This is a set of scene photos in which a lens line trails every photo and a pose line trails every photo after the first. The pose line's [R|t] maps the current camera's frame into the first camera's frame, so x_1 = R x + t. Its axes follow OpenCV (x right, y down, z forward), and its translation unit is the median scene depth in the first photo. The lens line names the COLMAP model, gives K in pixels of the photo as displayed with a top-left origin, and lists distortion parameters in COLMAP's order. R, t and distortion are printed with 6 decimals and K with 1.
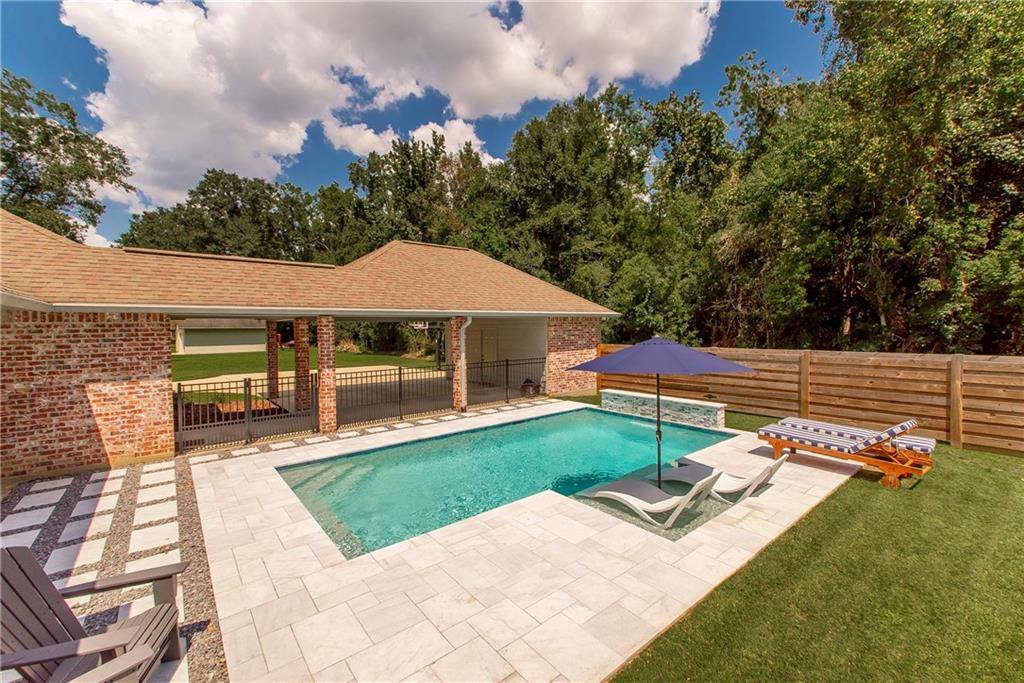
lens RADIAL K [[425.1, 0, 524.3], [0, 425.1, 324.1], [0, 0, 1]] dist [-0.000916, -0.000197]
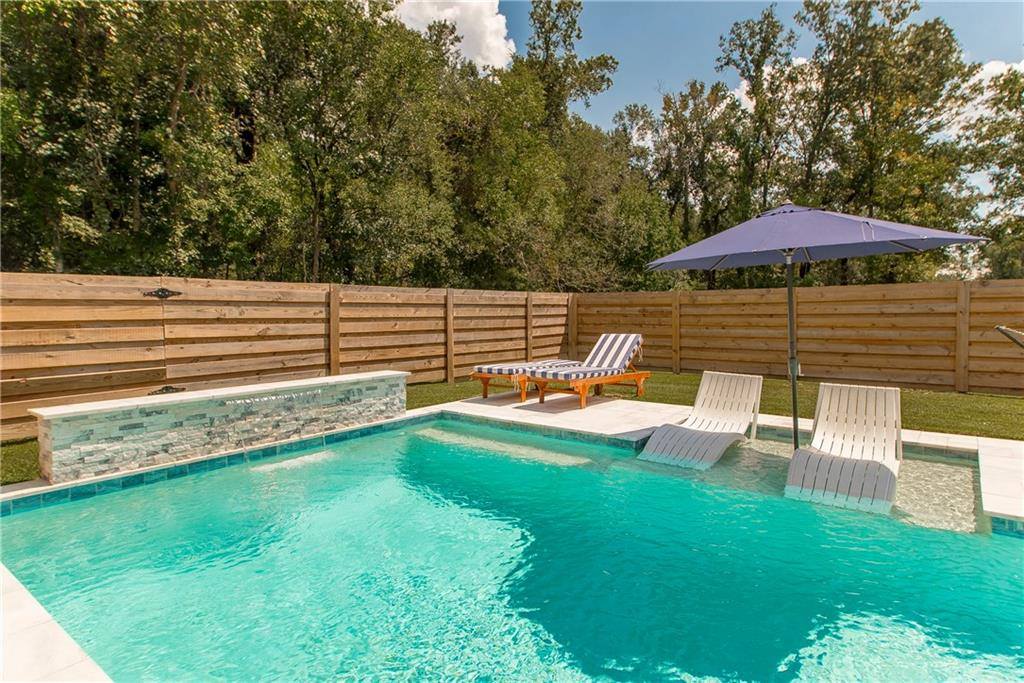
lens RADIAL K [[571.2, 0, 512.0], [0, 571.2, 341.5], [0, 0, 1]] dist [0.001764, 0.016139]
pose [[-0.205906, -0.038967, 0.977796, -0.253116], [0.001979, 0.999188, 0.040237, 0.123322], [-0.978570, 0.010220, -0.205662, 0.988390]]
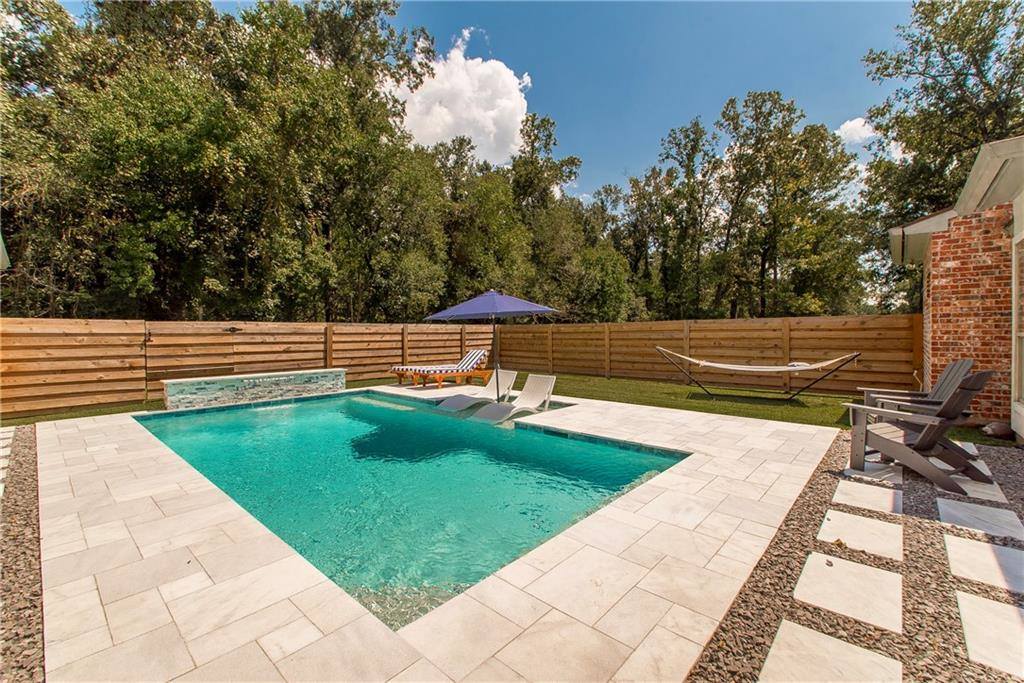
lens RADIAL K [[431.8, 0, 512.0], [0, 431.8, 341.5], [0, 0, 1]] dist [-0.000388, -0.000260]
pose [[-0.139484, -0.006702, 0.990202, -0.643985], [0.002464, 0.999972, 0.007115, 0.114664], [-0.990221, 0.003432, -0.139464, 0.718309]]
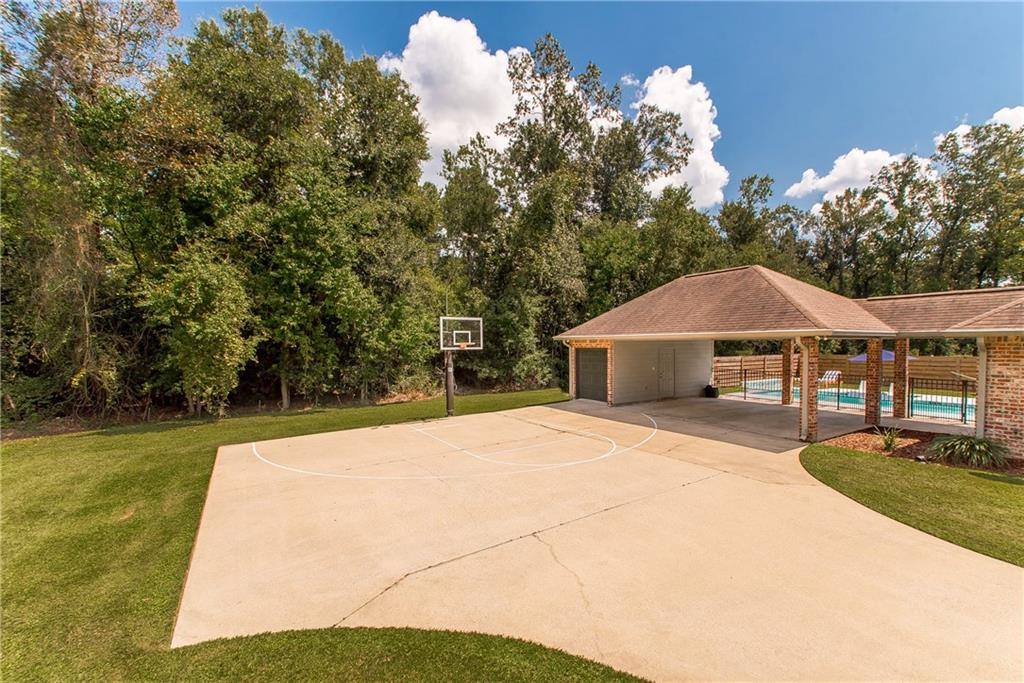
lens RADIAL K [[422.6, 0, 509.5], [0, 422.6, 363.1], [0, 0, 1]] dist [0.000710, 0.000030]
pose [[0.148387, -0.036751, 0.988246, -2.133072], [-0.000783, 0.999305, 0.037279, 0.011822], [-0.988929, -0.006306, 0.148255, 2.140154]]
